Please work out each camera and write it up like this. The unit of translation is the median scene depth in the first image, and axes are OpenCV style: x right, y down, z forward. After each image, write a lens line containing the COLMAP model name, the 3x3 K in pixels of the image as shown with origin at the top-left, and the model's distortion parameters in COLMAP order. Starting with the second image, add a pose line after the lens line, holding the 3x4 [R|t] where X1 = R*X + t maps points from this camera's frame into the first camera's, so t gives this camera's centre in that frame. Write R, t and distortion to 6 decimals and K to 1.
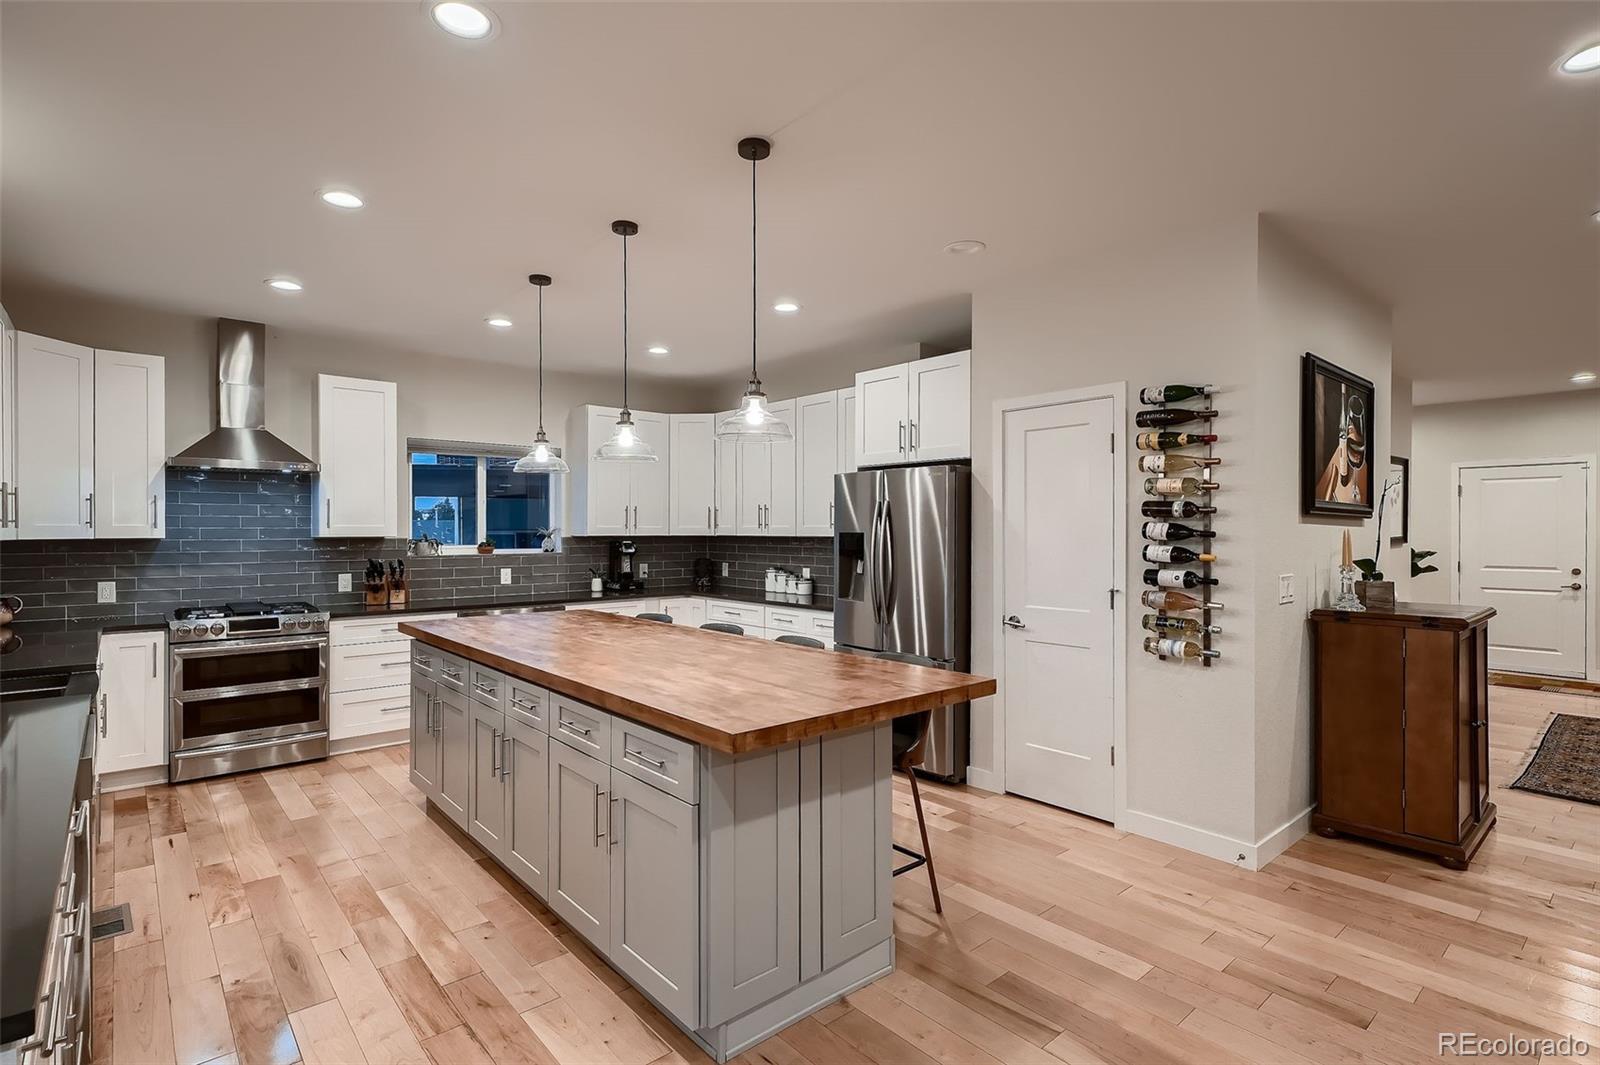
lens RADIAL K [[772.4, 0, 800.7], [0, 772.4, 534.3], [0, 0, 1]] dist [0.012858, -0.002700]
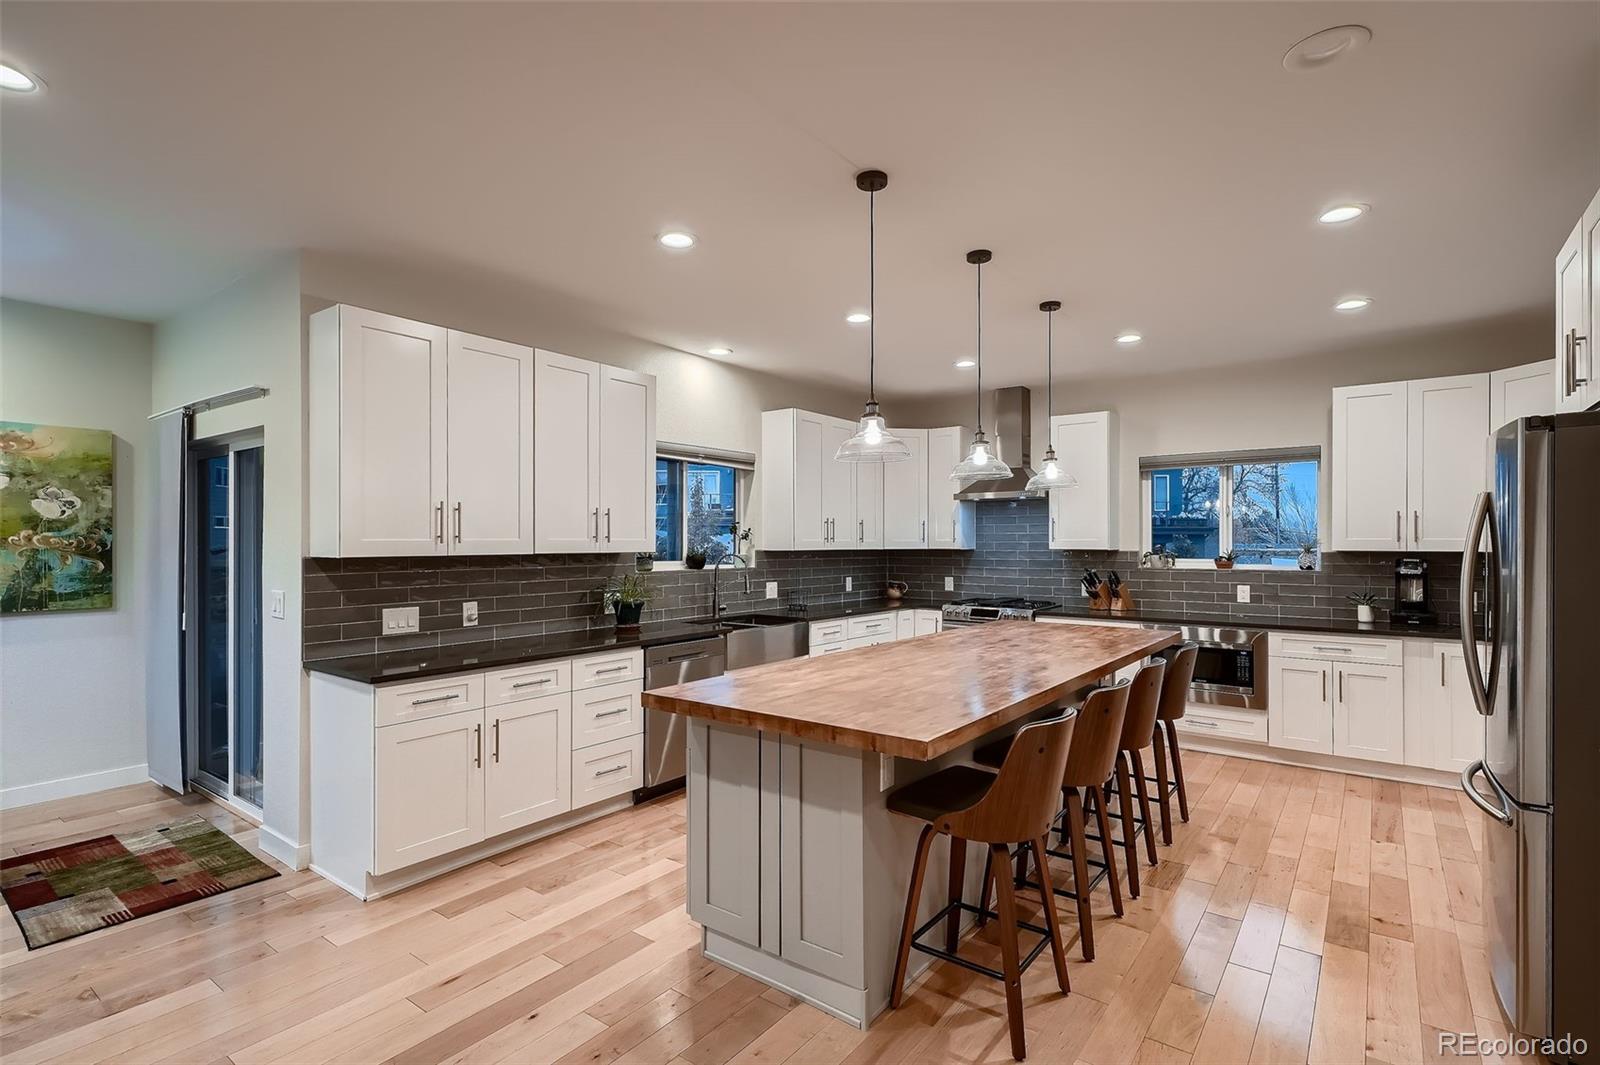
lens RADIAL K [[772.4, 0, 807.5], [0, 772.4, 543.7], [0, 0, 1]] dist [0.012858, -0.002700]
pose [[0.214138, 0.002390, -0.976801, 0.582466], [-0.004505, 0.999989, 0.001459, -0.006045], [0.976793, 0.004088, 0.214146, 0.430842]]
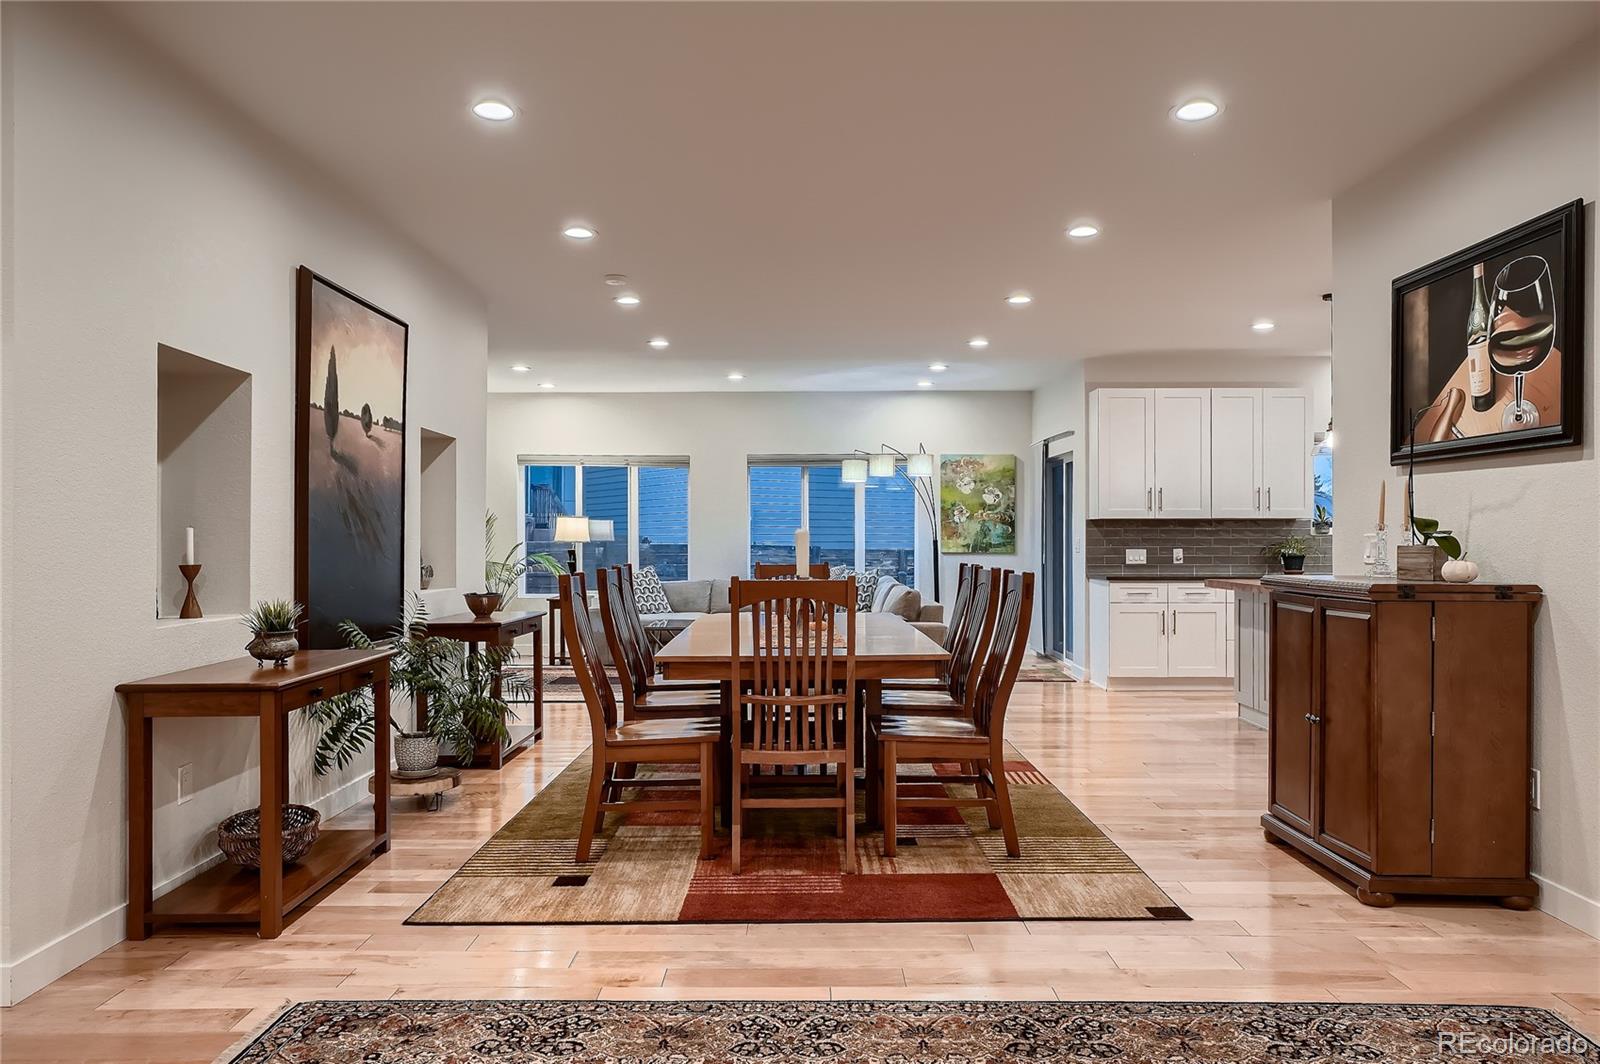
lens RADIAL K [[1102.5, 0, 792.8], [0, 1102.5, 540.0], [0, 0, 1]] dist [0.006824, 0.000837]
pose [[-0.665012, 0.004224, -0.746820, 1.690655], [-0.000521, 0.999981, 0.006119, 0.038076], [0.746832, 0.004458, -0.664998, 1.104238]]
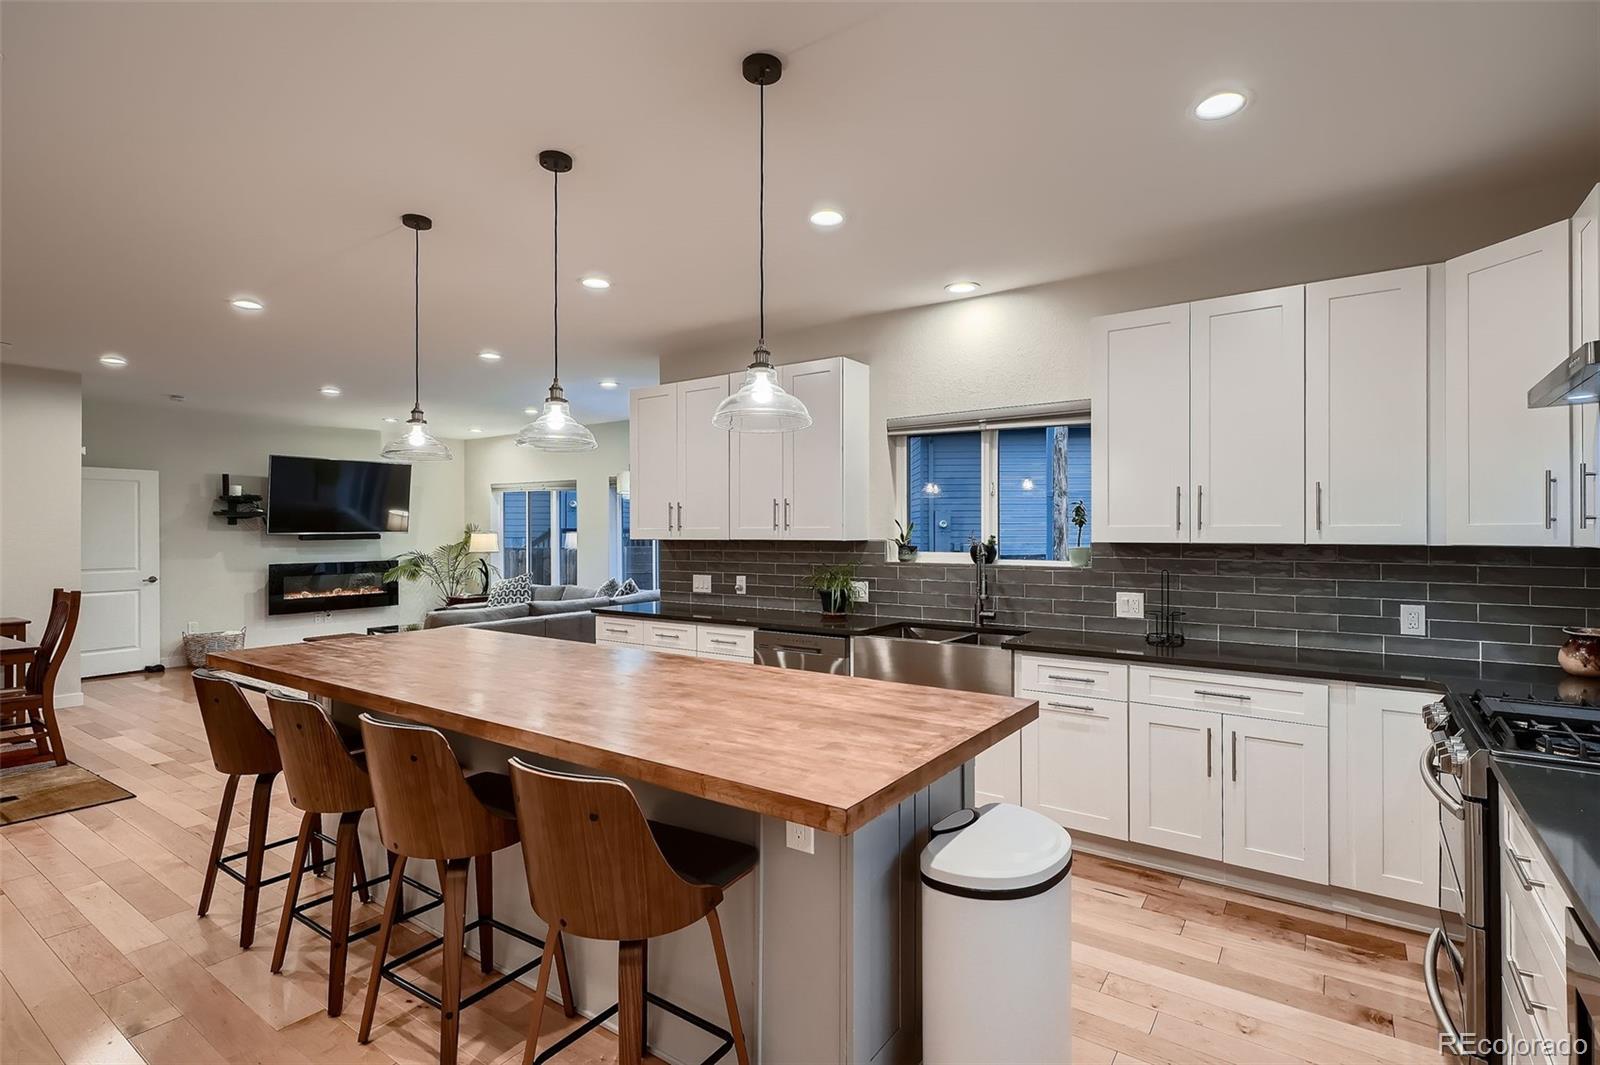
lens RADIAL K [[772.4, 0, 805.6], [0, 772.4, 530.0], [0, 0, 1]] dist [0.012858, -0.002700]
pose [[-0.968723, 0.007267, -0.248038, -0.214890], [0.004700, 0.999929, 0.010943, -0.017596], [0.248100, 0.009435, -0.968688, 1.441333]]
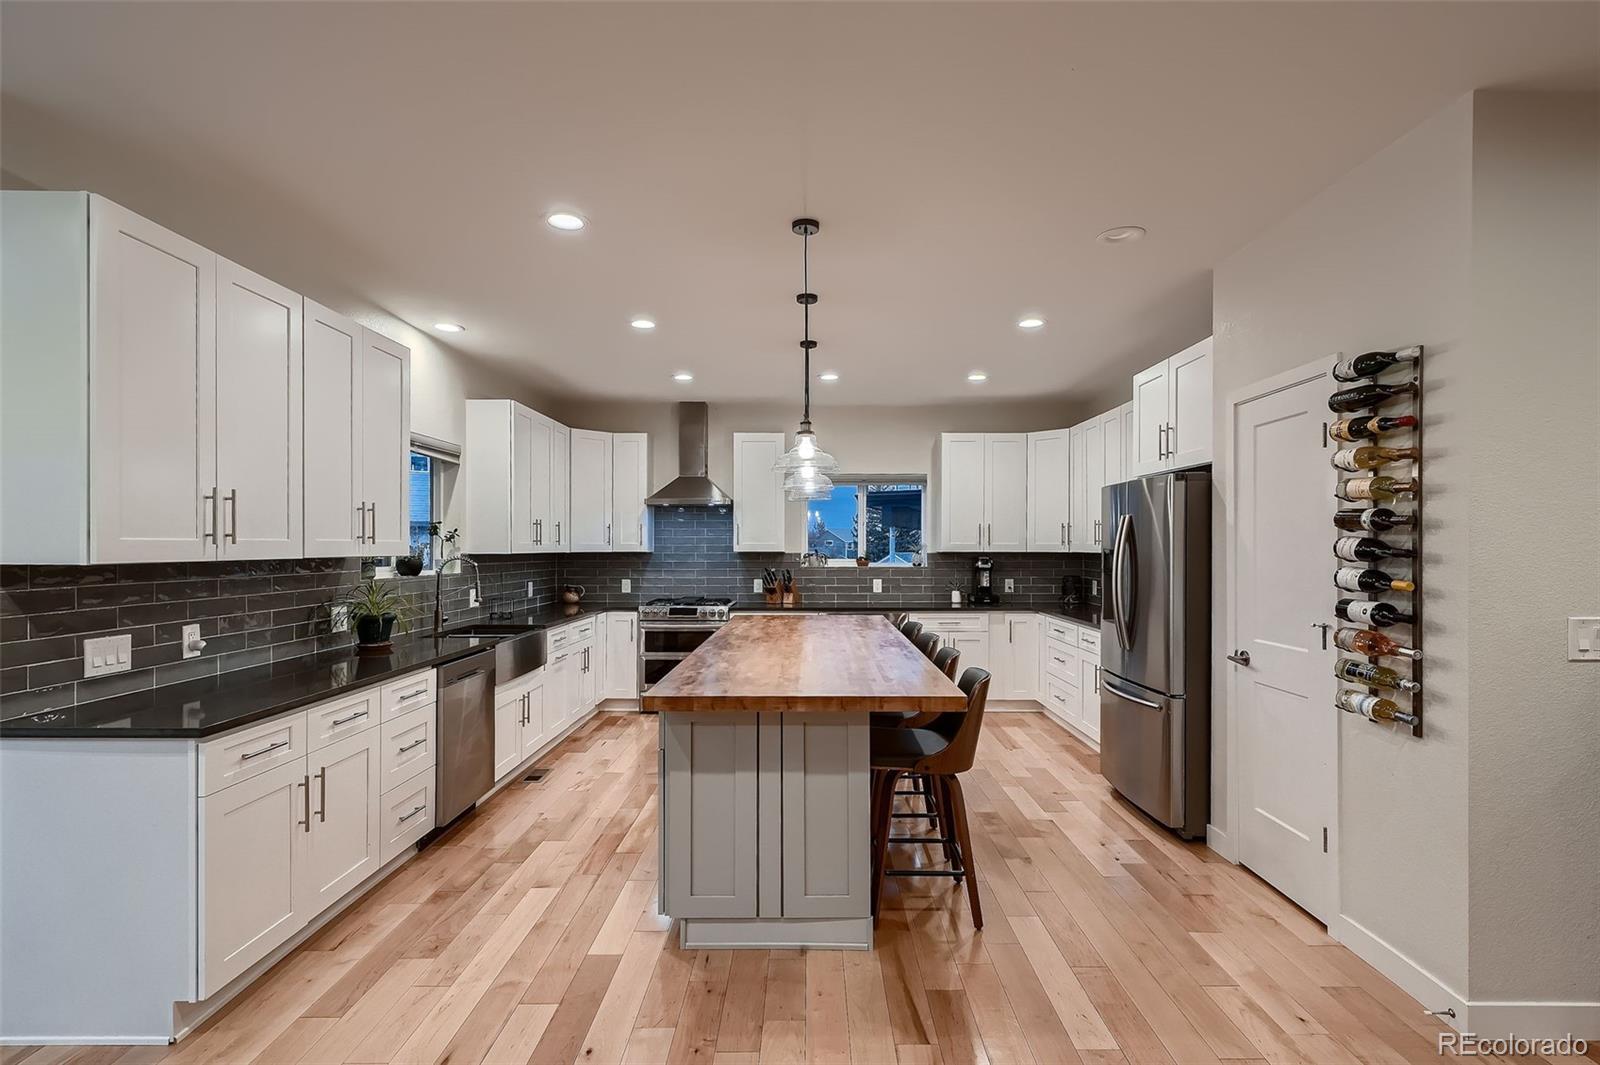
lens RADIAL K [[772.4, 0, 818.2], [0, 772.4, 551.8], [0, 0, 1]] dist [0.012858, -0.002700]
pose [[0.760582, 0.005446, -0.649219, 0.450102], [-0.004364, 0.999985, 0.003276, -0.001575], [0.649227, 0.000342, 0.760595, 0.069539]]
